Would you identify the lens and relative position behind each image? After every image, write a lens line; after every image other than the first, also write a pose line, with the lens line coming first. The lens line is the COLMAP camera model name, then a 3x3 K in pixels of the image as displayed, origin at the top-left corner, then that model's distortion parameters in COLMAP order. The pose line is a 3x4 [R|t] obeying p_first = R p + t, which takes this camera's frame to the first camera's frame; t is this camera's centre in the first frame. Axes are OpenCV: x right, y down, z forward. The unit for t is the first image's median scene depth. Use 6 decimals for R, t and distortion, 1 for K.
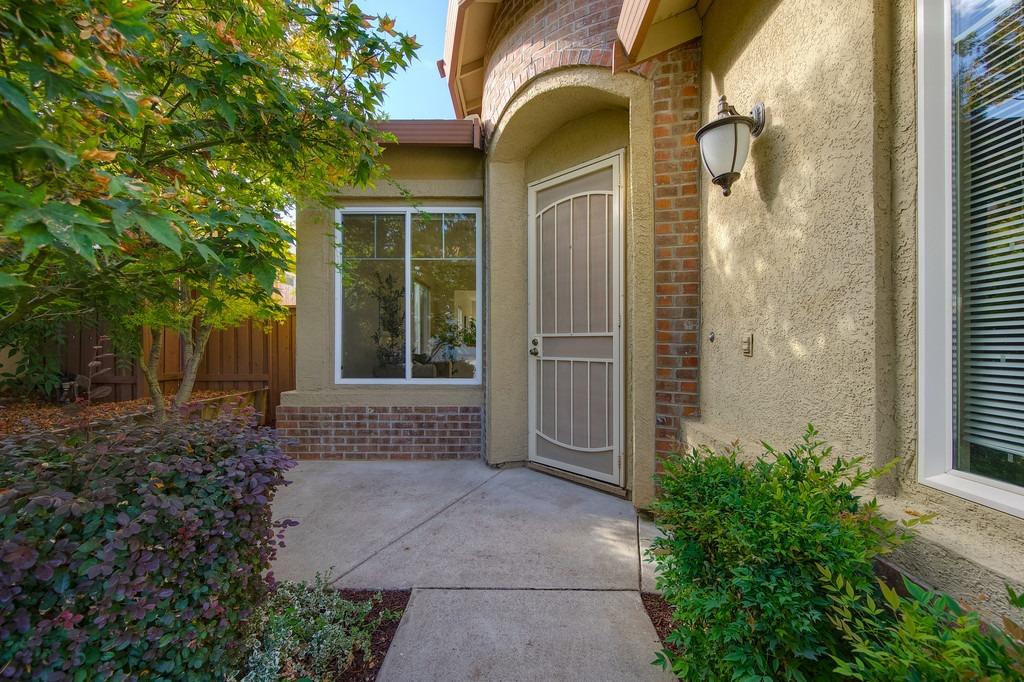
lens RADIAL K [[403.9, 0, 514.4], [0, 403.9, 340.4], [0, 0, 1]] dist [-0.001458, -0.000188]
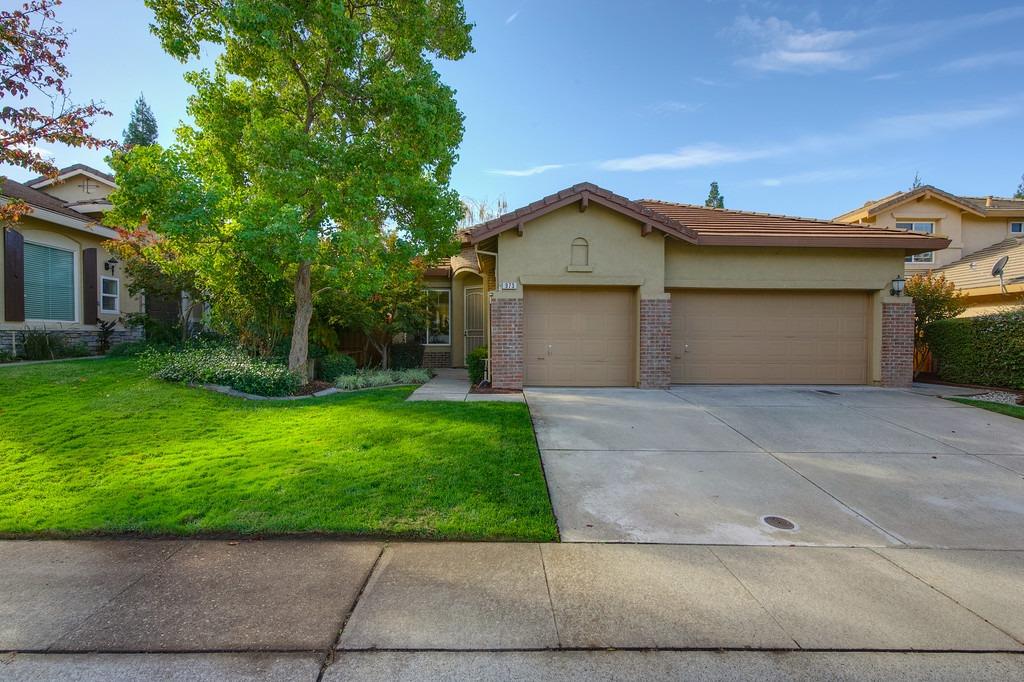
lens RADIAL K [[504.6, 0, 511.7], [0, 504.6, 341.5], [0, 0, 1]] dist [-0.000083, 0.000000]
pose [[0.999407, 0.003006, 0.034295, 0.296342], [-0.003155, 0.999986, 0.004307, 0.071107], [-0.034282, -0.004412, 0.999402, -3.378395]]
